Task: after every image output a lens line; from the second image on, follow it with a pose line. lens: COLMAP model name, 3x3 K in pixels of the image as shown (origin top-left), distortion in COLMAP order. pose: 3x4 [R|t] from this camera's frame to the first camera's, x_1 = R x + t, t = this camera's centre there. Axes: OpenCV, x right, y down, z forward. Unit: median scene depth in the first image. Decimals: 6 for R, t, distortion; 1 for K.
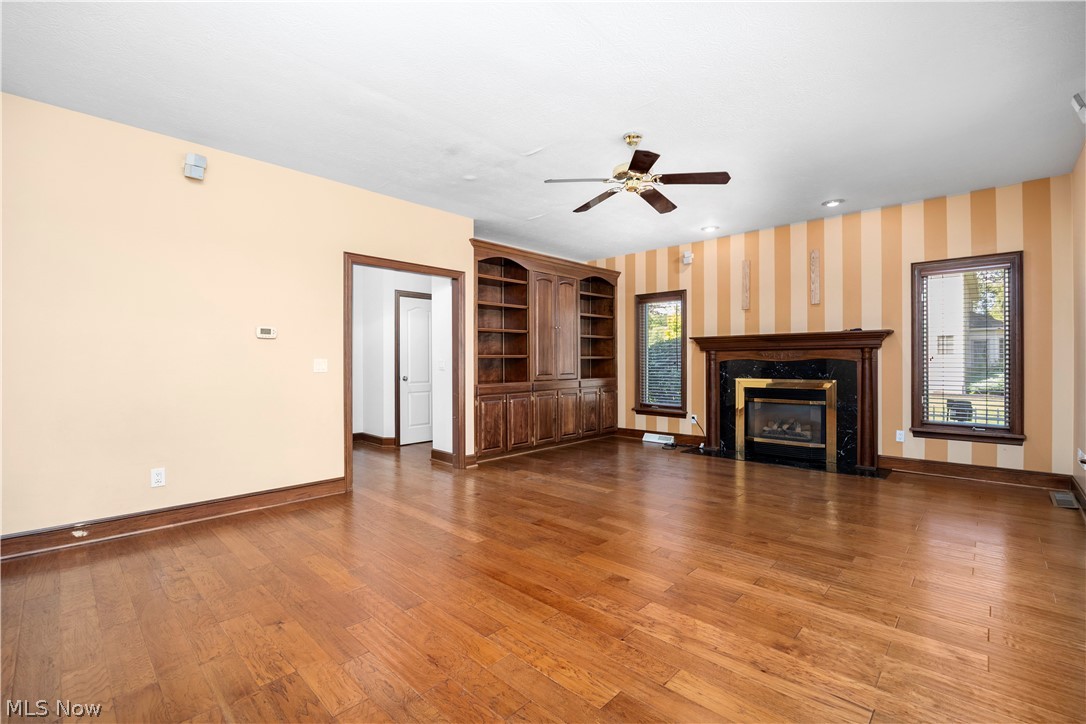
lens RADIAL K [[478.7, 0, 531.3], [0, 478.7, 373.2], [0, 0, 1]] dist [-0.022363, -0.000436]
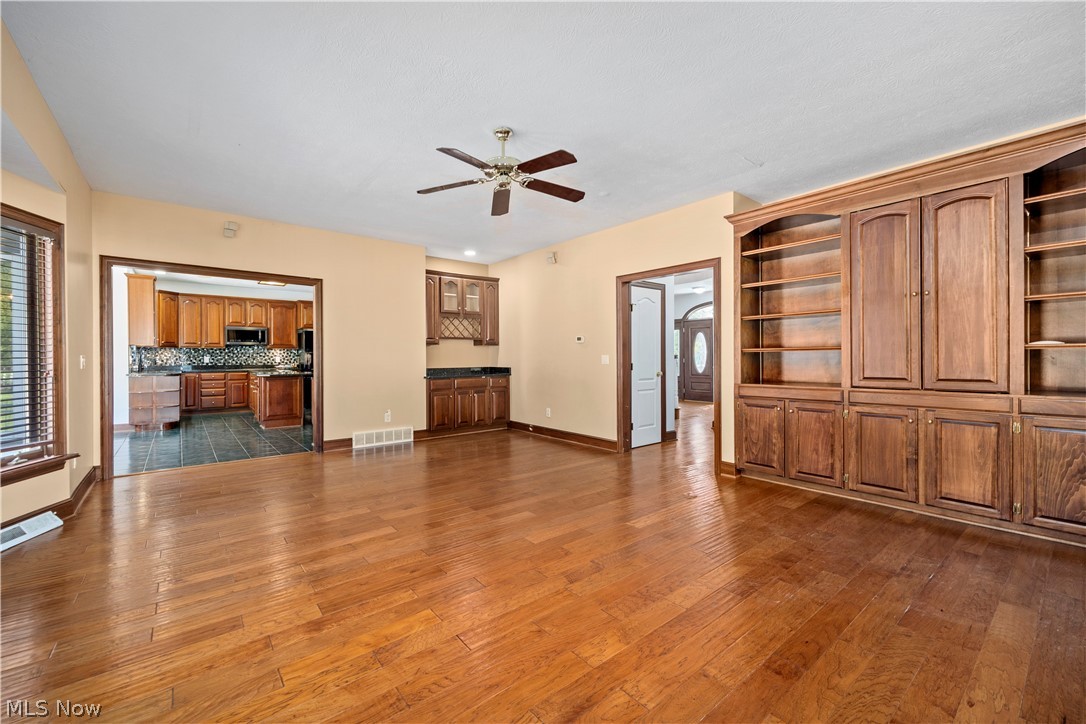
lens RADIAL K [[436.4, 0, 537.1], [0, 436.4, 357.0], [0, 0, 1]] dist [-0.000939, 0.000030]
pose [[-0.119752, 0.002407, -0.992801, 0.692044], [-0.018542, 0.999817, 0.004660, -0.019212], [0.992631, 0.018966, -0.119686, 0.731010]]
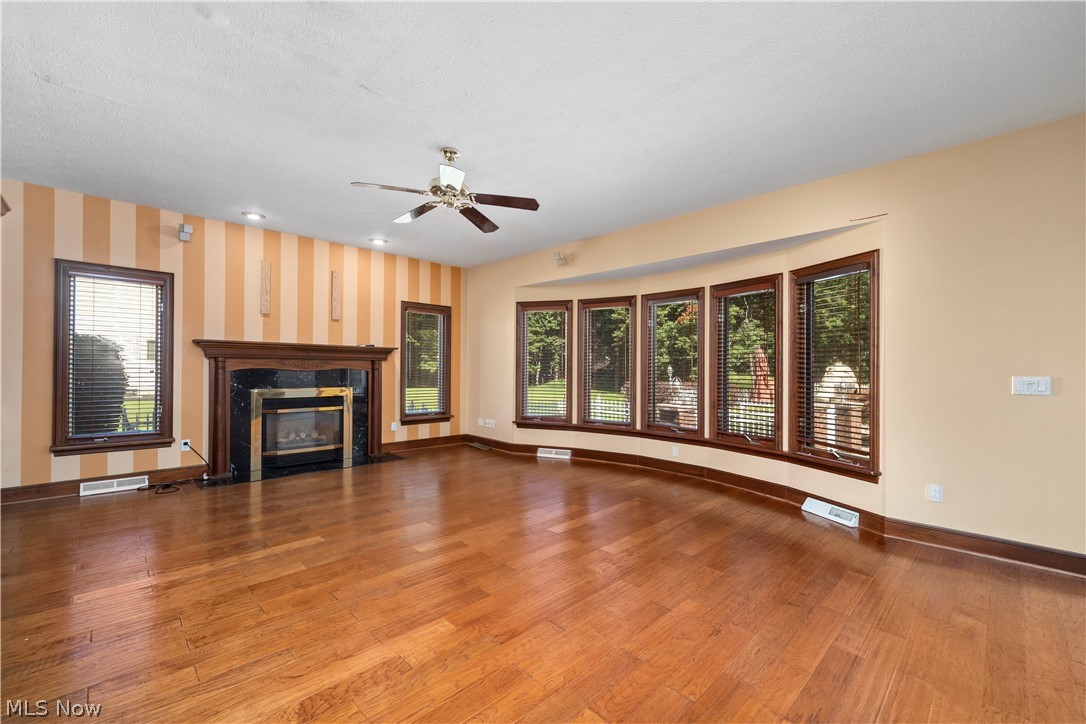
lens RADIAL K [[454.6, 0, 555.0], [0, 454.6, 376.0], [0, 0, 1]] dist [0.008439, -0.000299]
pose [[-0.008721, -0.013442, 0.999872, -0.466630], [0.011405, 0.999843, 0.013541, -0.021888], [-0.999897, 0.011521, -0.008566, 0.486816]]
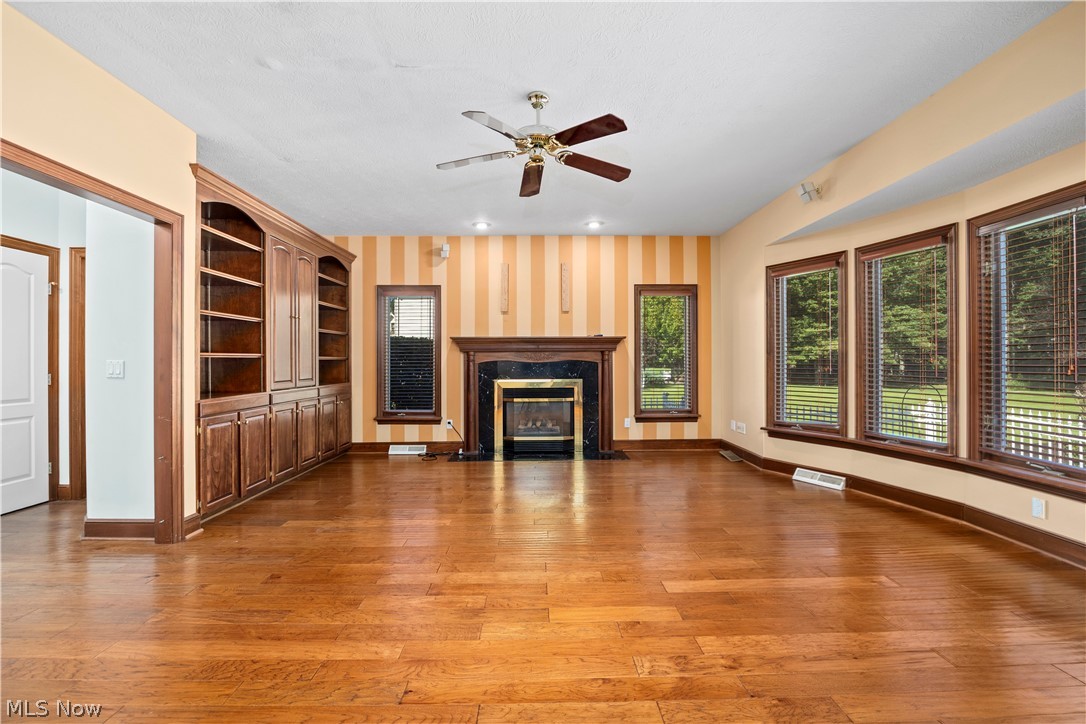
lens RADIAL K [[478.7, 0, 543.8], [0, 478.7, 366.2], [0, 0, 1]] dist [-0.022363, -0.000436]
pose [[0.694926, -0.004157, 0.719070, -0.241734], [0.018064, 0.999769, -0.011677, -0.004306], [-0.718855, 0.021104, 0.694840, 0.251417]]
